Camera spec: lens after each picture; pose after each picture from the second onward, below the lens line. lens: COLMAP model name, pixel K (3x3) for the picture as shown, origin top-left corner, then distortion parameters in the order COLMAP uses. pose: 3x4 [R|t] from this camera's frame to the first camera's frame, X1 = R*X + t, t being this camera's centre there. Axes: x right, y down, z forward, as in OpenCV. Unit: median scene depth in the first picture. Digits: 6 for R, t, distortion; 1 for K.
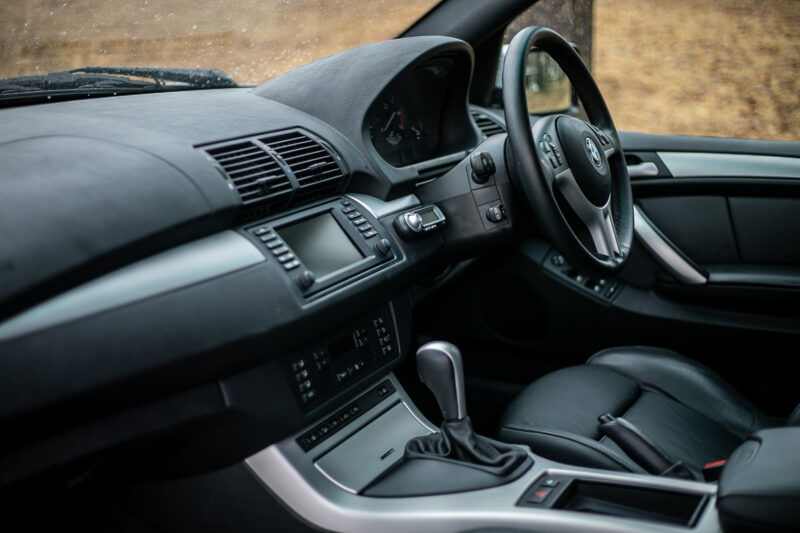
lens RADIAL K [[1155.5, 0, 403.0], [0, 1155.5, 265.5], [0, 0, 1]] dist [-0.118101, 0.000000]
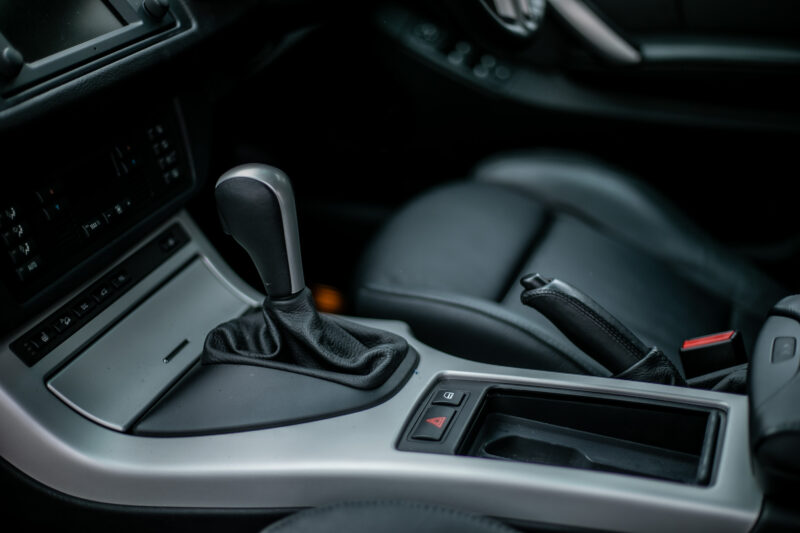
lens RADIAL K [[1155.5, 0, 400.5], [0, 1155.5, 262.7], [0, 0, 1]] dist [-0.118101, 0.000000]
pose [[0.989743, -0.045413, 0.135448, 0.023310], [0.020959, 0.984028, 0.176773, 0.013321], [-0.141312, -0.172121, 0.974887, 0.403602]]
